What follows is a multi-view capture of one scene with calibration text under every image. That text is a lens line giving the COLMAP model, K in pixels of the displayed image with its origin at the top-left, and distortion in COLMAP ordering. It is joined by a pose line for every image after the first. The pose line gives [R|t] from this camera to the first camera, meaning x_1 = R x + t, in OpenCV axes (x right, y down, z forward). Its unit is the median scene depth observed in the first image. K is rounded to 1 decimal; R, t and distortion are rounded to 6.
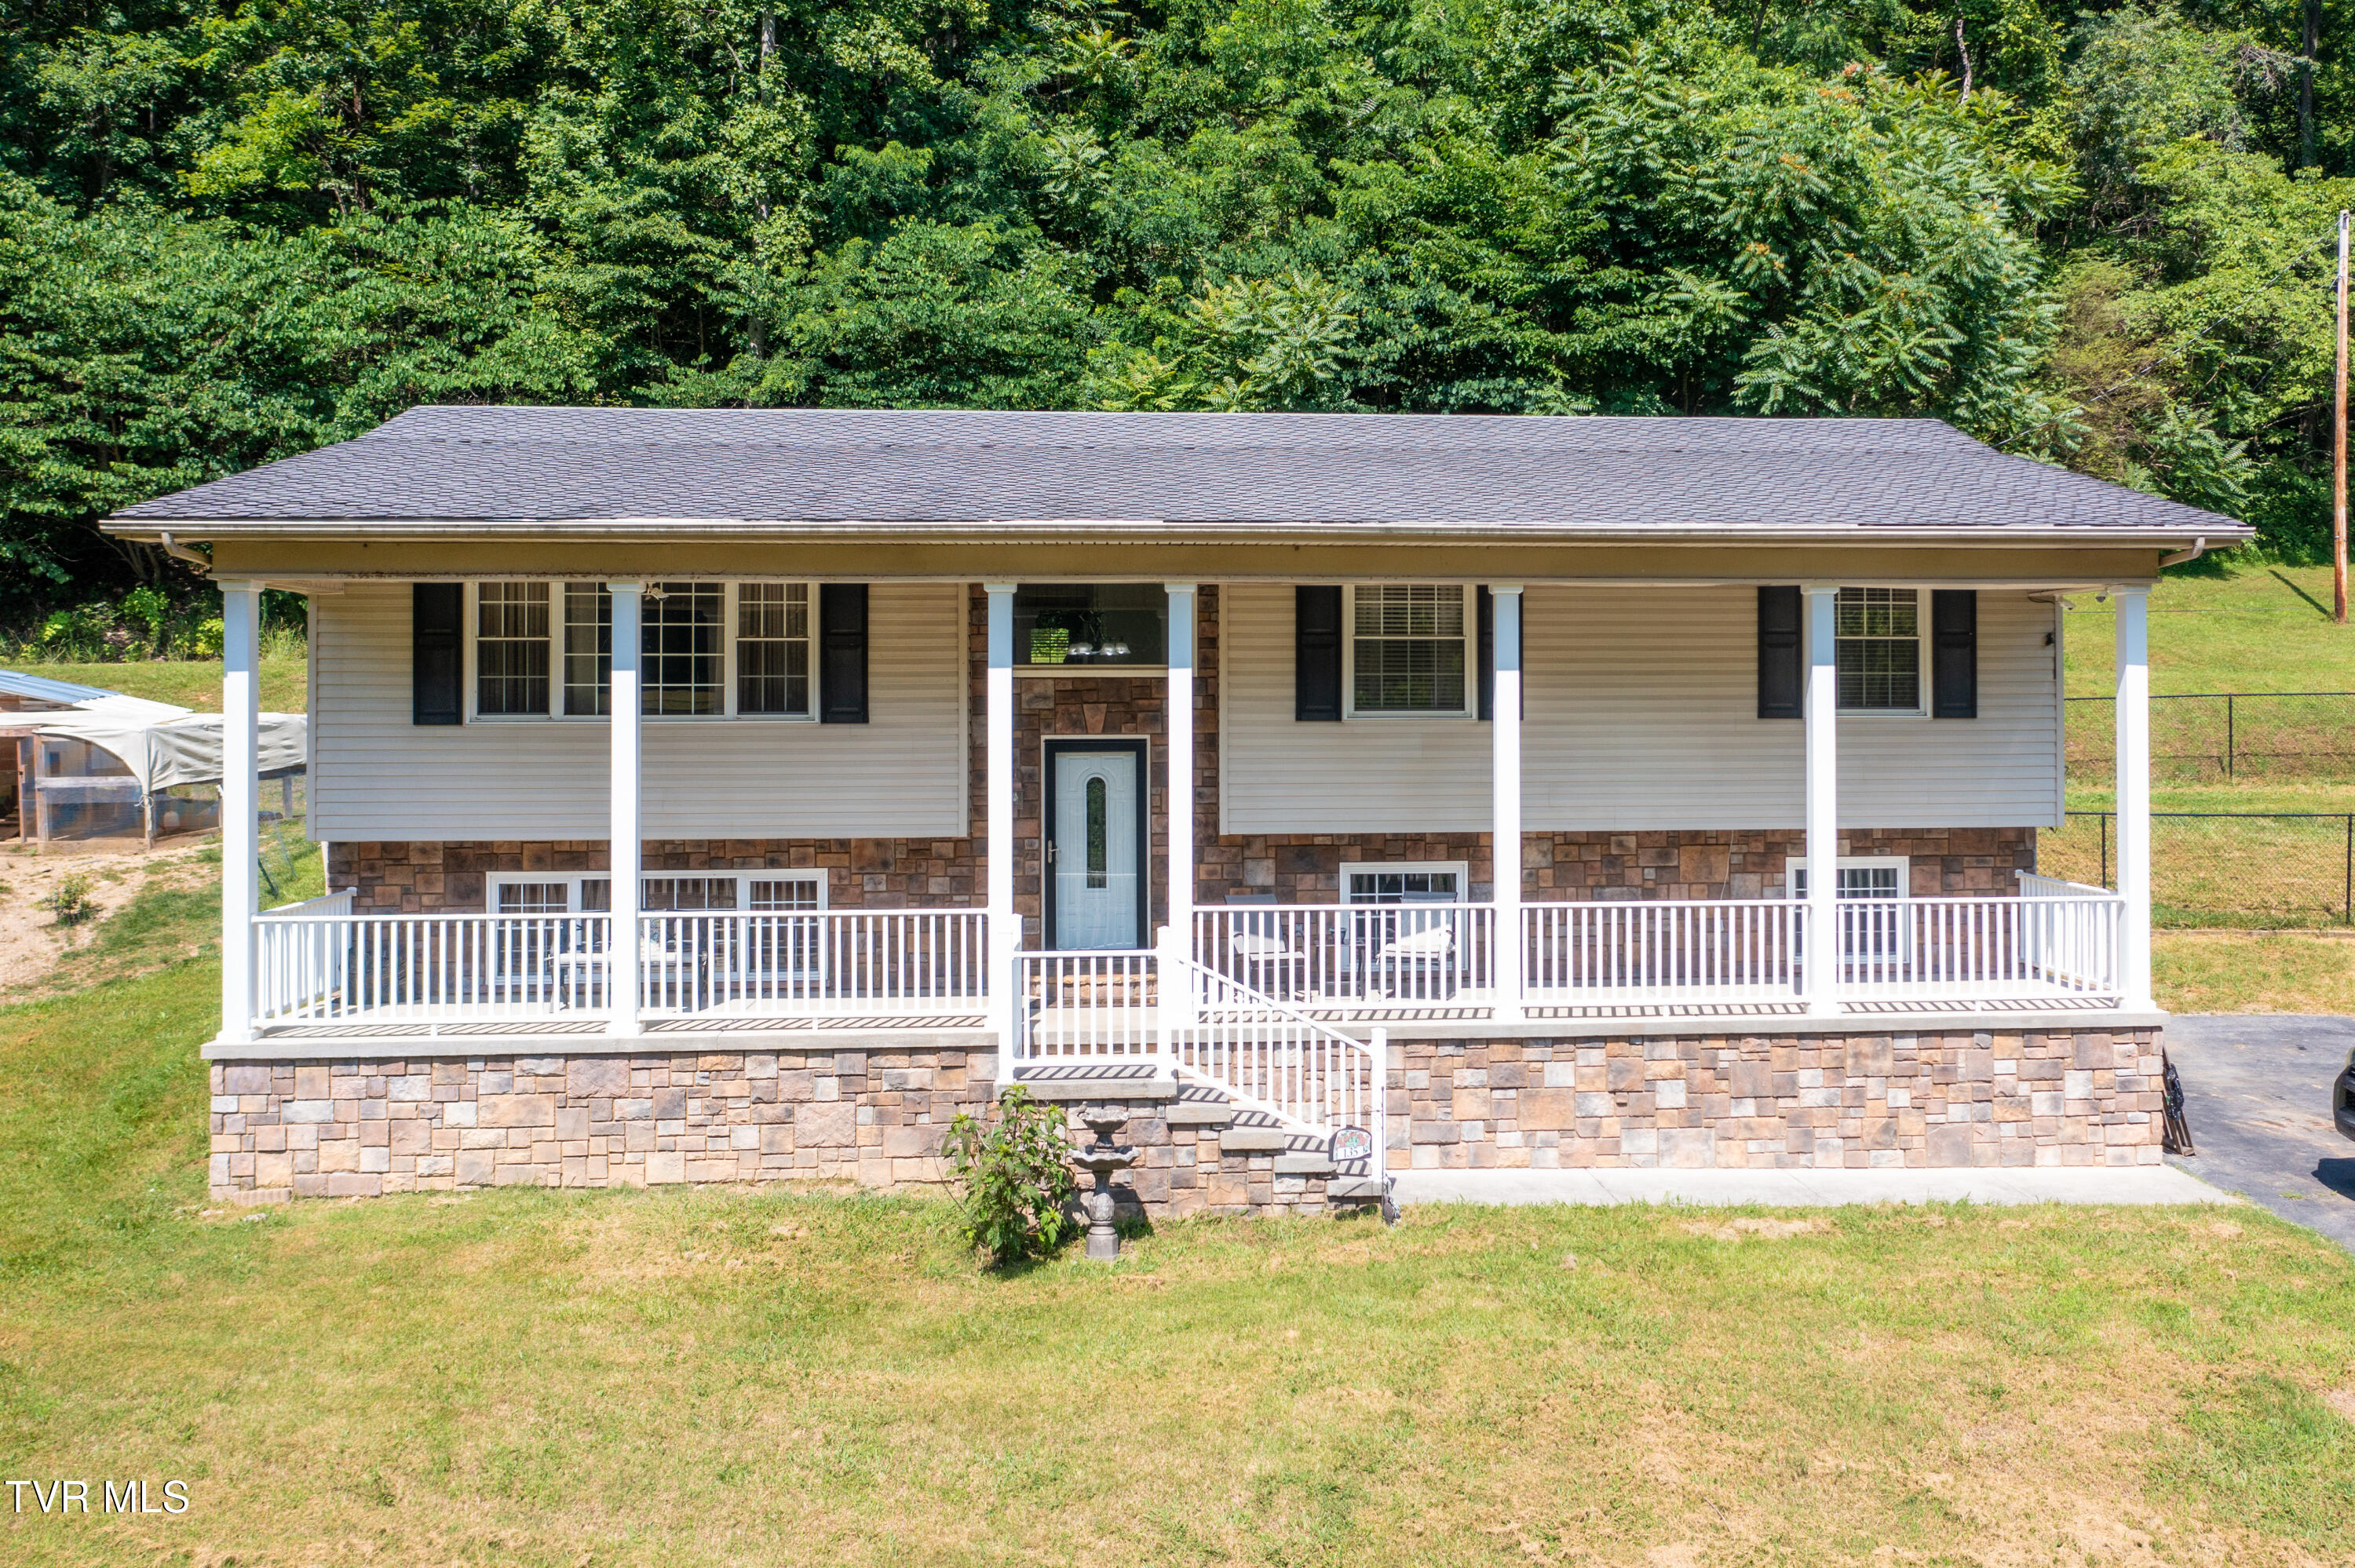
lens RADIAL K [[2092.5, 0, 1329.3], [0, 2092.5, 691.0], [0, 0, 1]] dist [-0.003480, 0.009079]
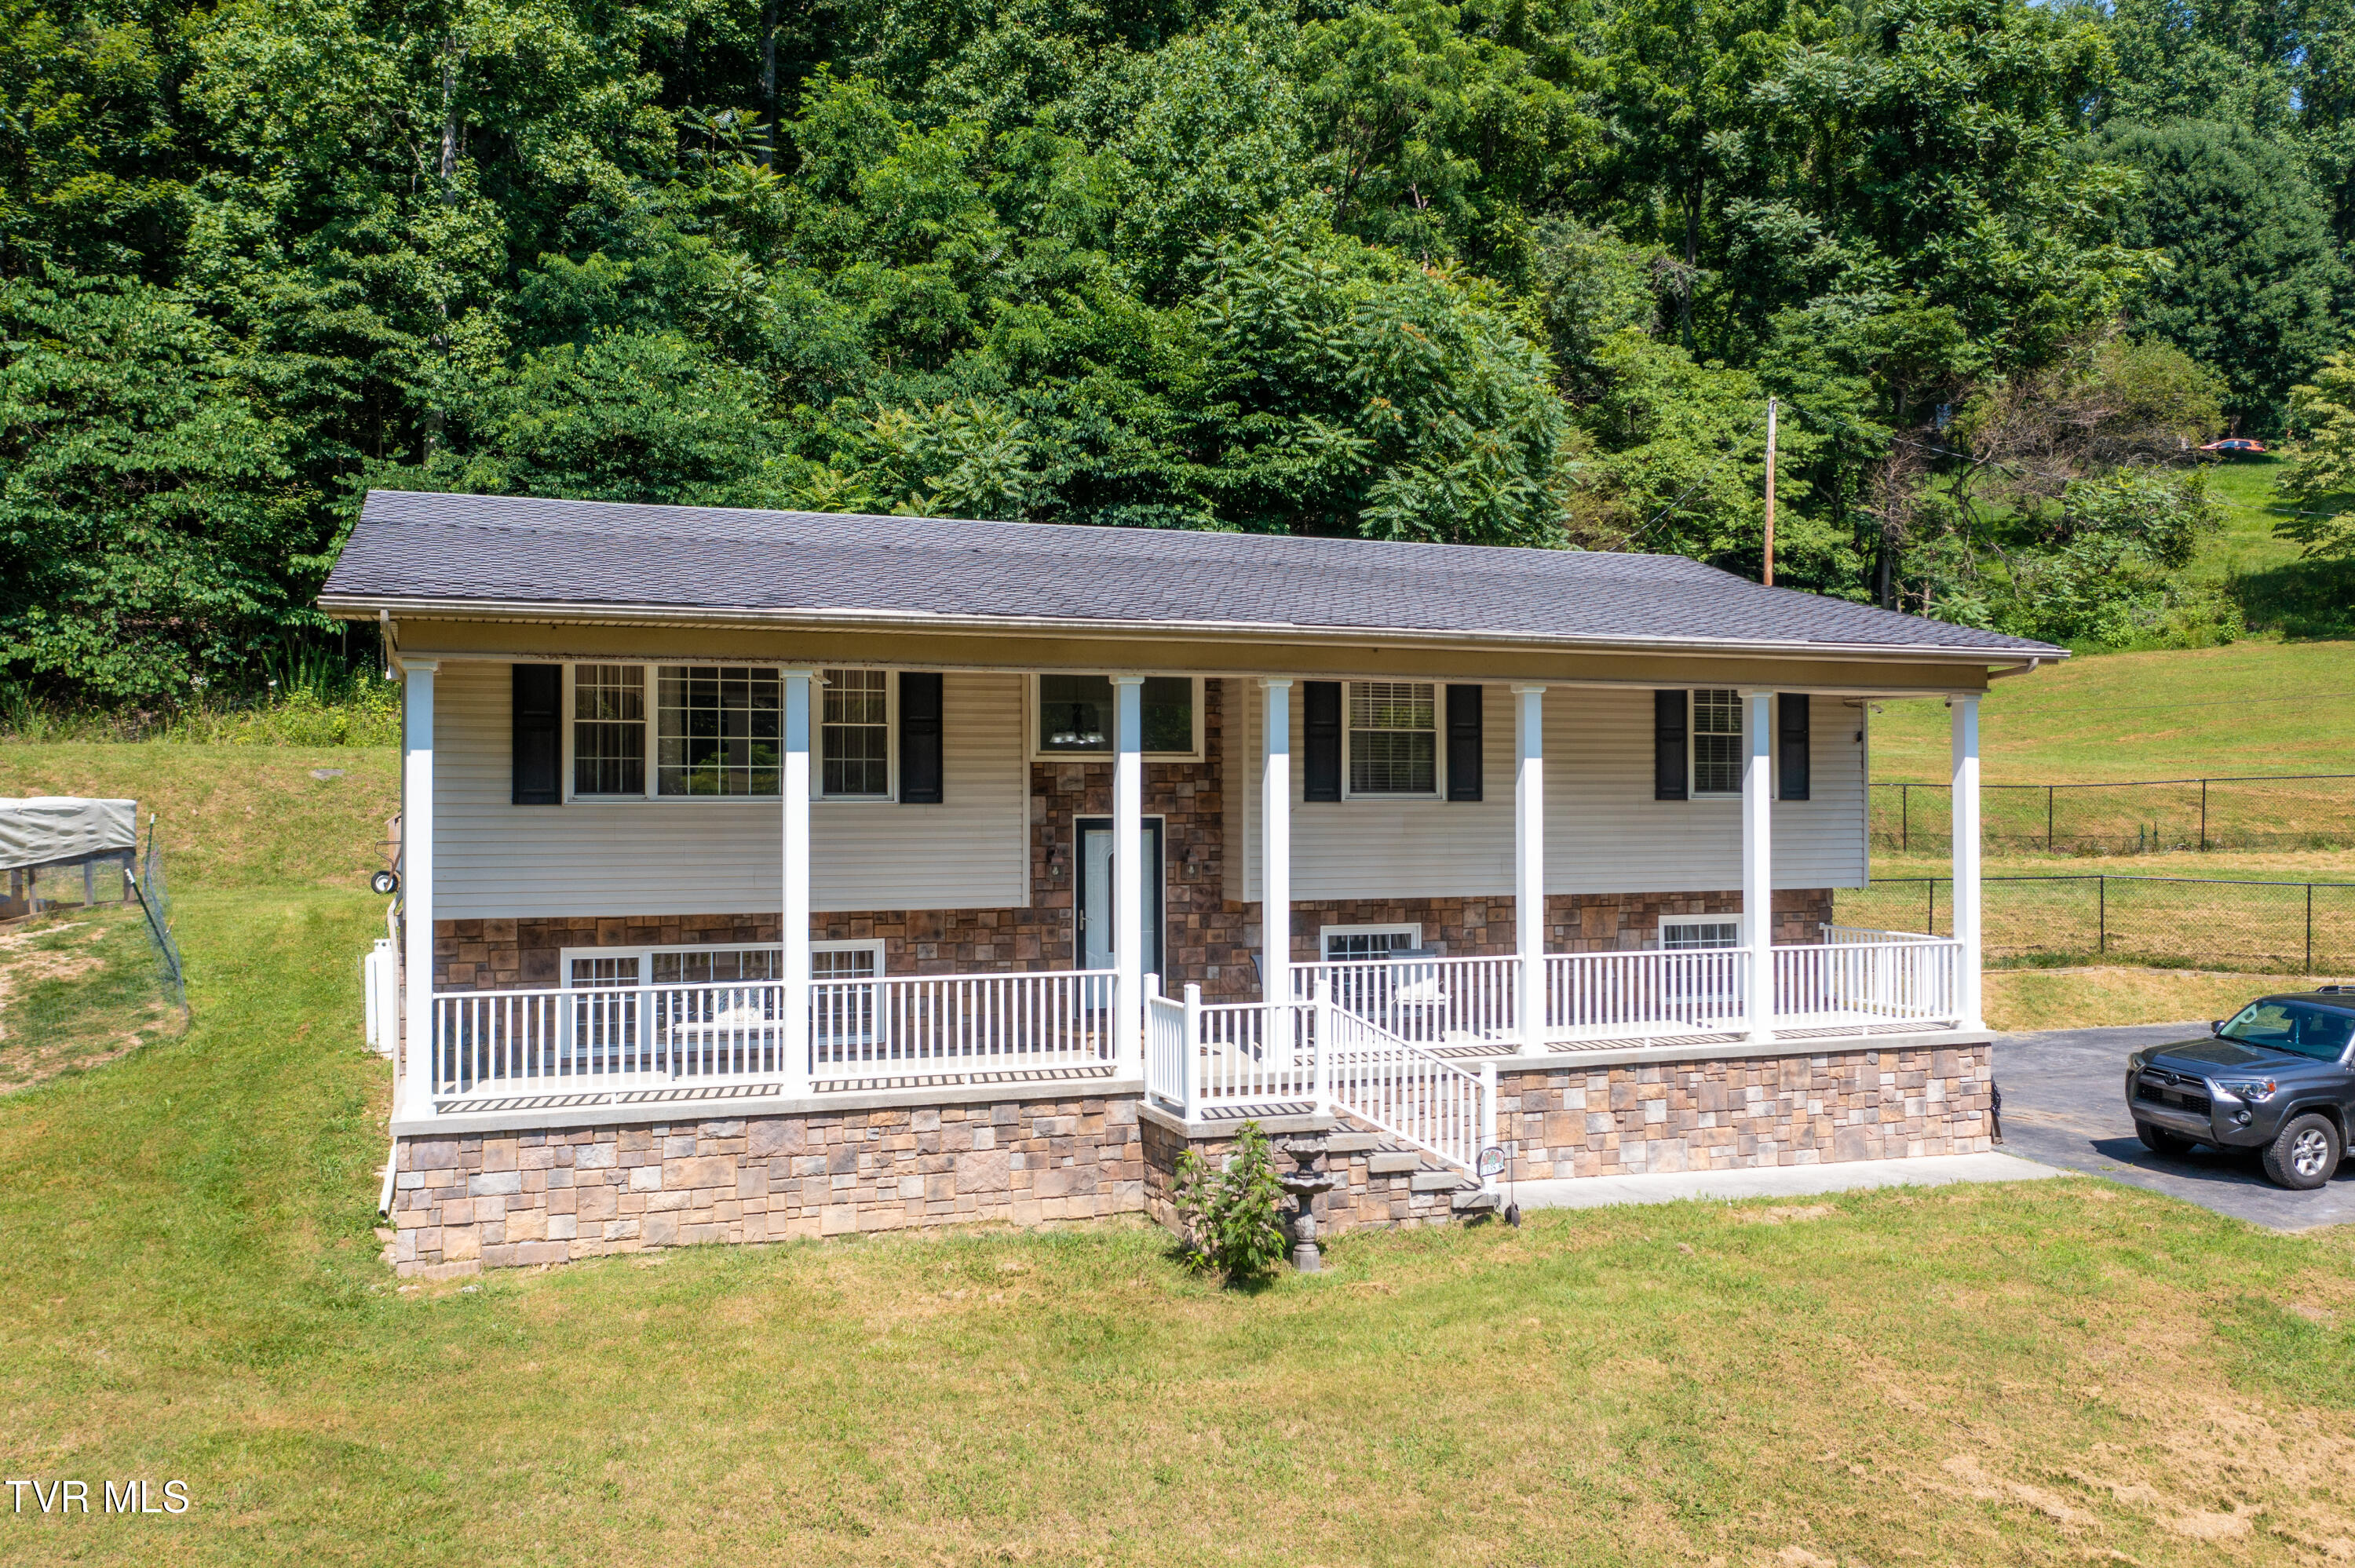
lens RADIAL K [[1892.7, 0, 1177.5], [0, 1892.7, 784.0], [0, 0, 1]] dist [-0.003744, 0.007211]
pose [[0.964215, 0.003132, 0.265104, -0.348785], [-0.002780, 0.999995, -0.001705, 0.006527], [-0.265108, 0.000907, 0.964218, 0.022239]]
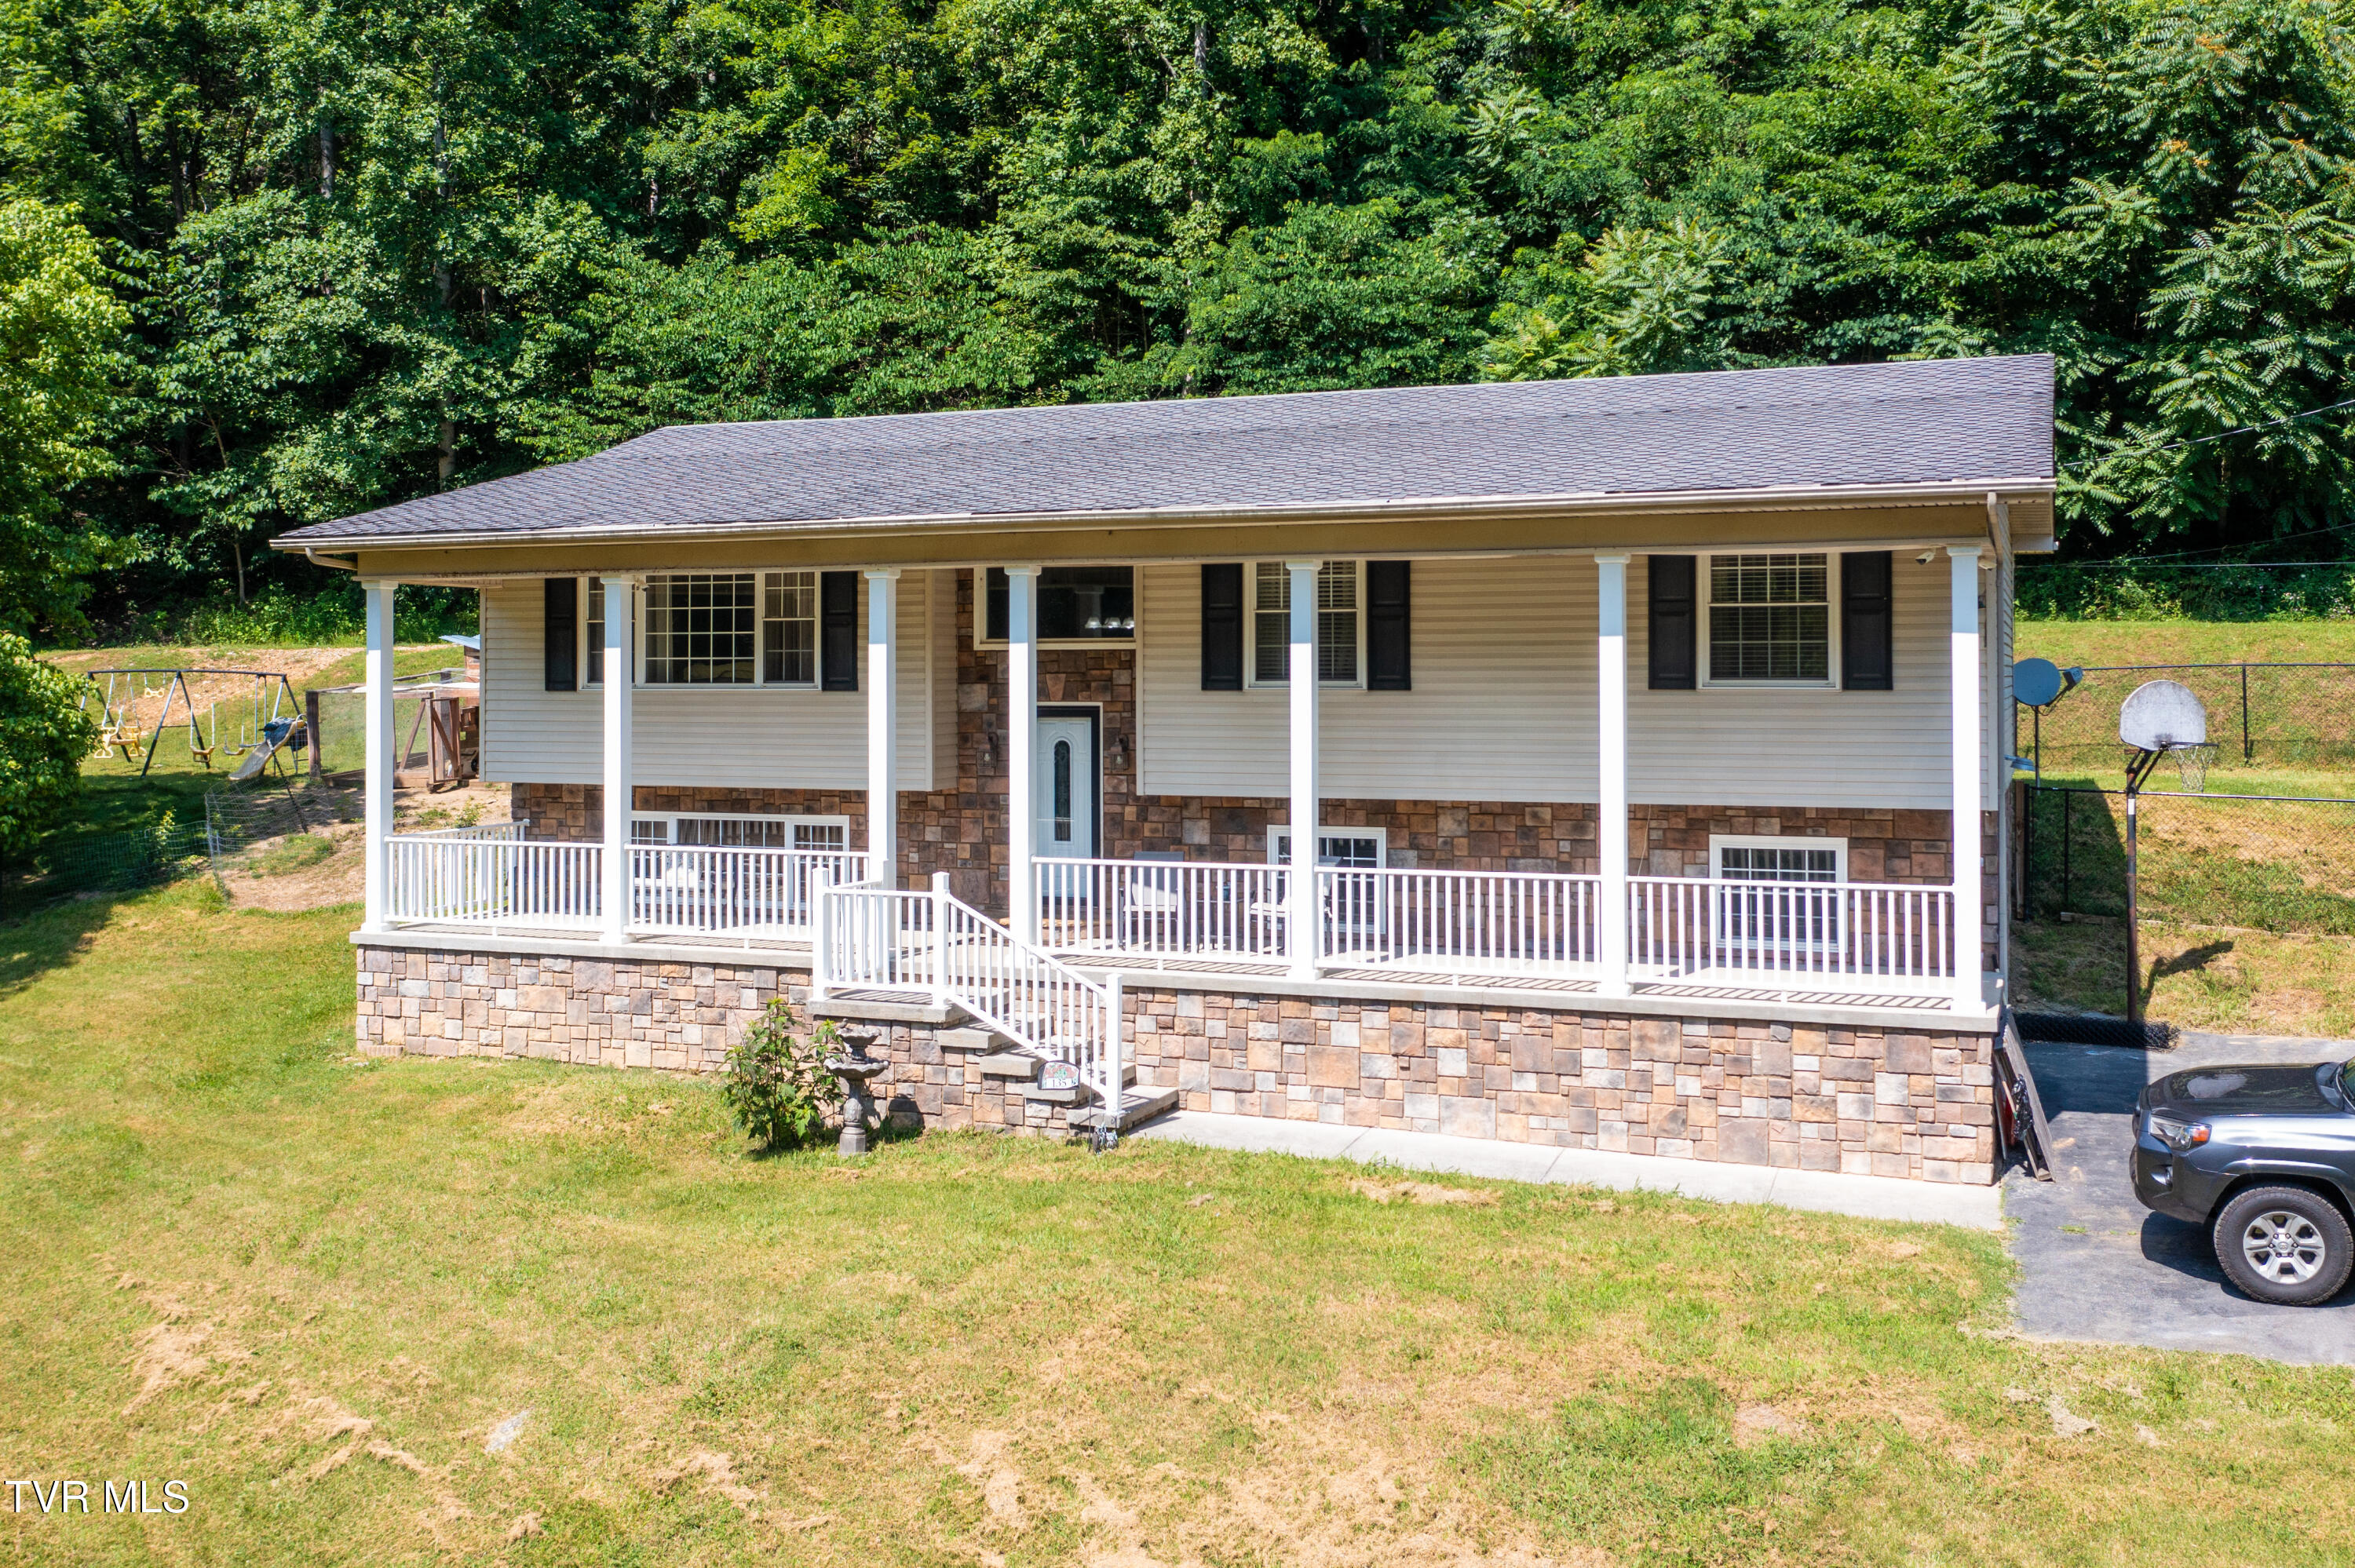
lens RADIAL K [[2195.0, 0, 1190.3], [0, 2195.0, 654.2], [0, 0, 1]] dist [-0.004903, 0.011281]
pose [[0.893621, -0.003285, -0.448811, 0.470362], [0.004357, 0.999990, 0.001356, -0.005523], [0.448802, -0.003167, 0.893626, -0.002131]]
